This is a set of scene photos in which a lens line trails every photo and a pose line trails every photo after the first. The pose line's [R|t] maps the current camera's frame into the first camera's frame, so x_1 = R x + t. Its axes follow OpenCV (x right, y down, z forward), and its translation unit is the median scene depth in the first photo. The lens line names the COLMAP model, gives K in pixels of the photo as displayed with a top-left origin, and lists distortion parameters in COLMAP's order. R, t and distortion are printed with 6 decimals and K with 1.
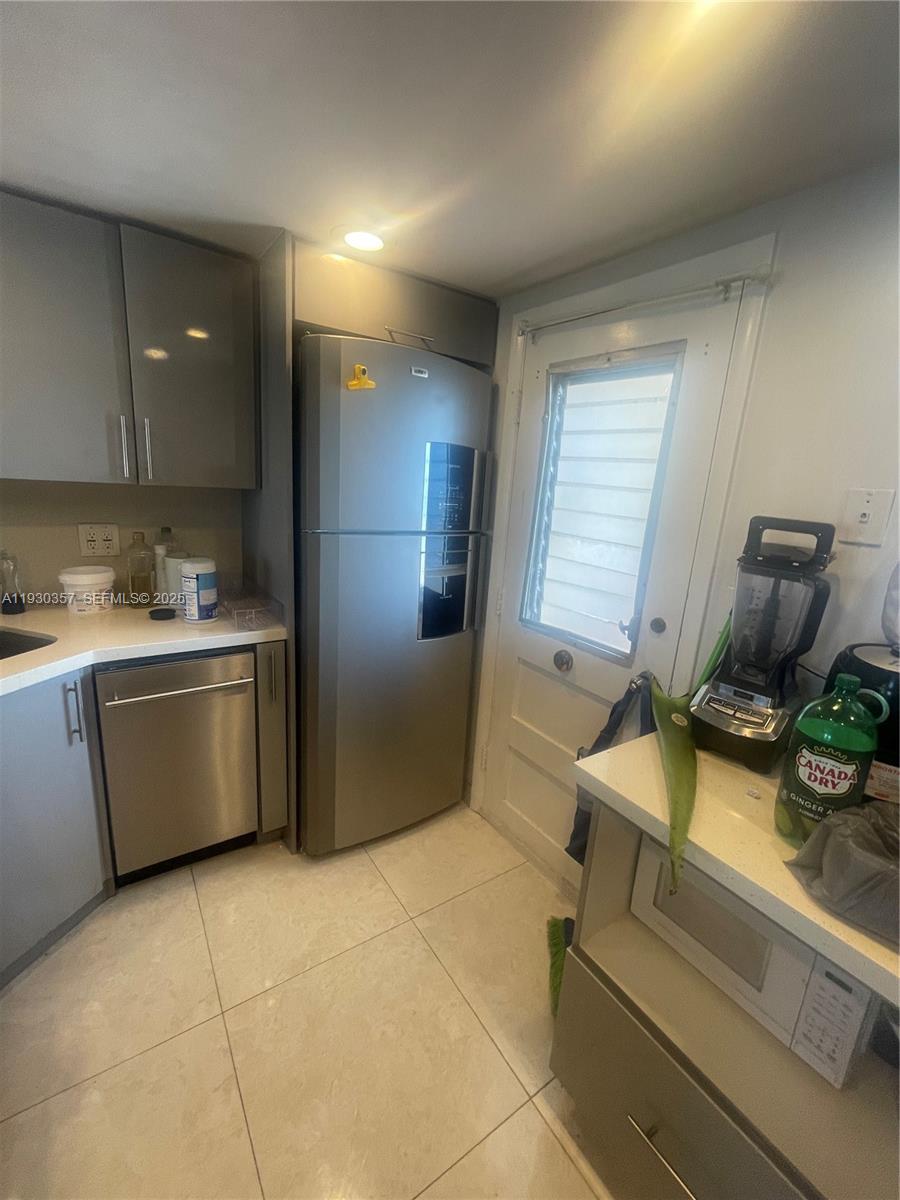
lens RADIAL K [[503.9, 0, 450.0], [0, 503.9, 600.0], [0, 0, 1]] dist [0.000295, 0.000330]
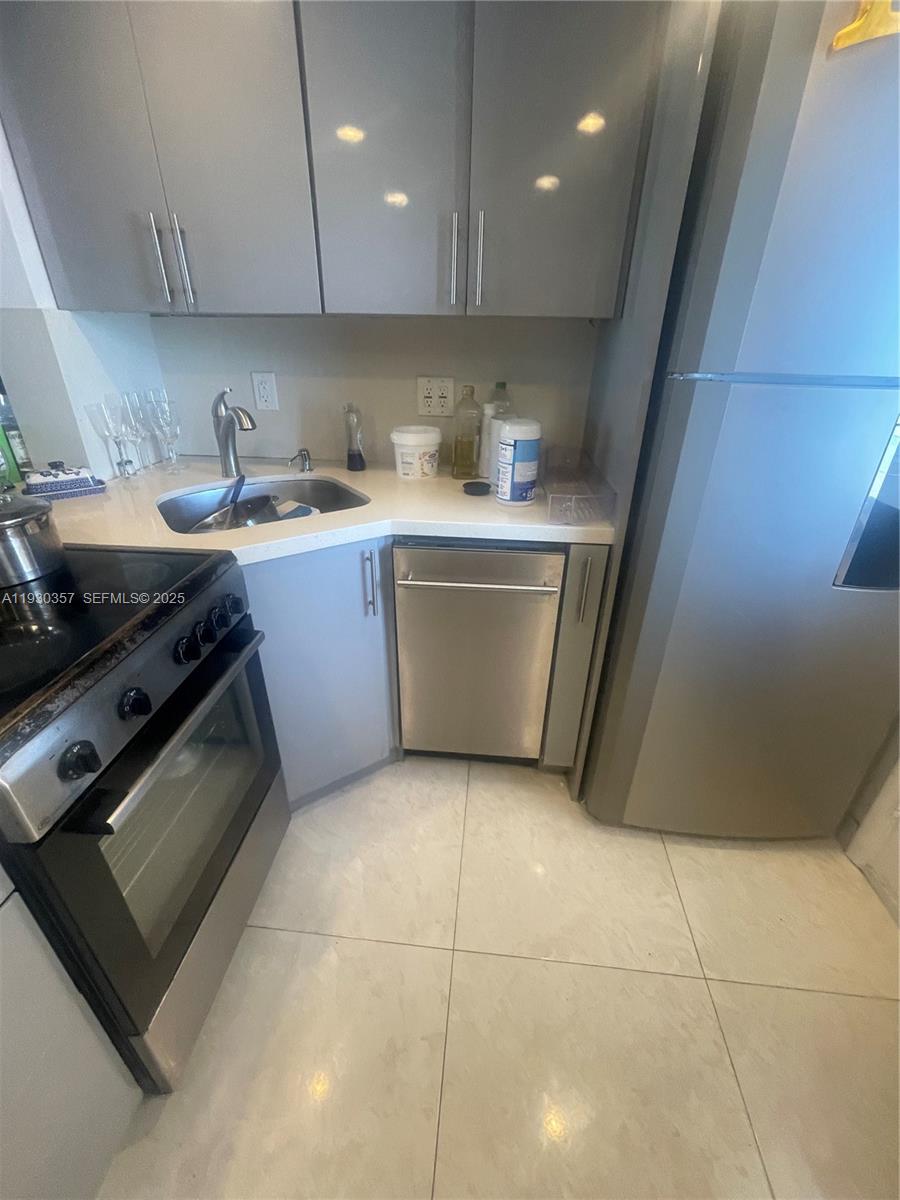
lens RADIAL K [[503.9, 0, 450.0], [0, 503.9, 600.0], [0, 0, 1]] dist [0.000295, 0.000330]
pose [[0.770247, 0.244276, -0.589109, -0.062101], [-0.115948, 0.961980, 0.247288, 0.004536], [0.627117, -0.122167, 0.769285, 0.295283]]
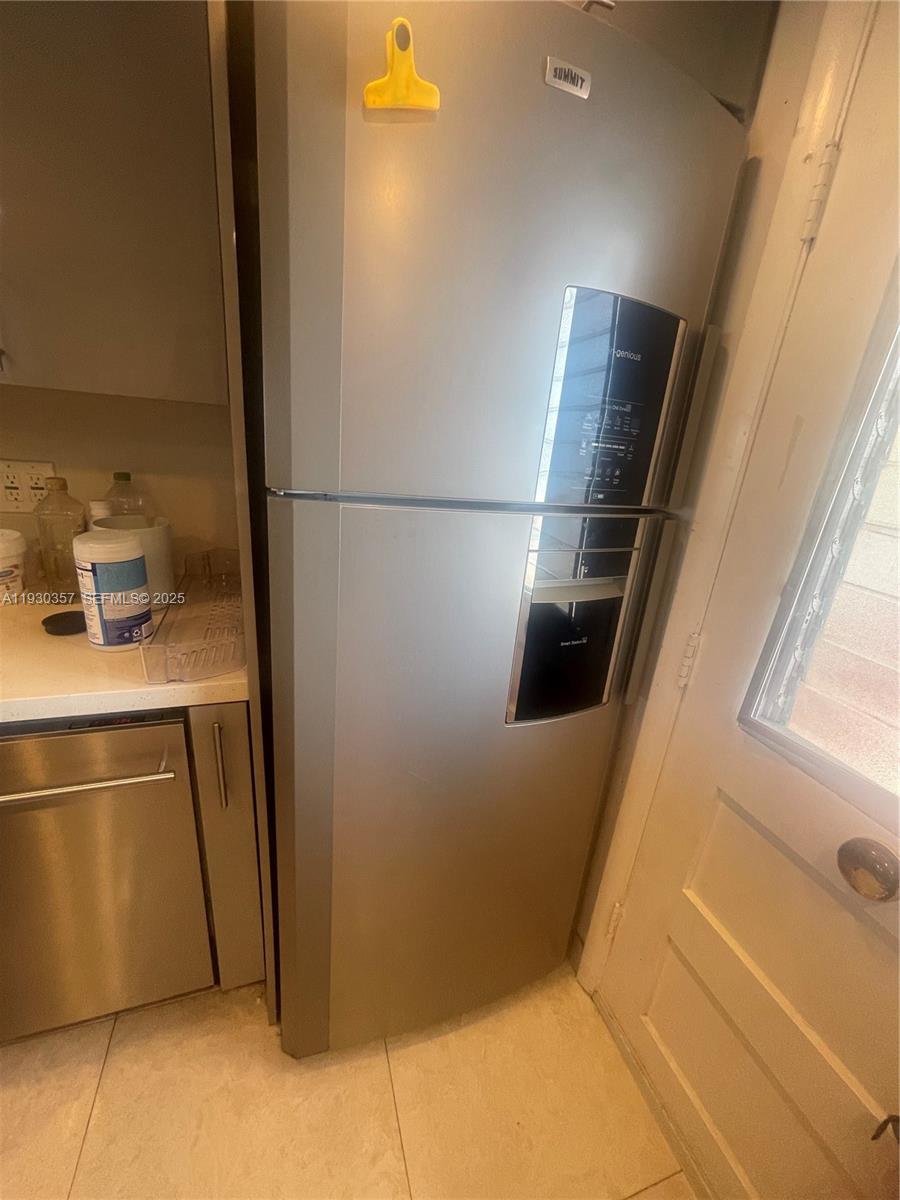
lens RADIAL K [[487.2, 0, 450.0], [0, 487.2, 600.0], [0, 0, 1]] dist [0.001419, 0.000292]
pose [[0.962092, 0.107697, -0.250562, -0.010514], [-0.086695, 0.991844, 0.093434, -0.086282], [0.258581, -0.068169, 0.963581, 0.560920]]
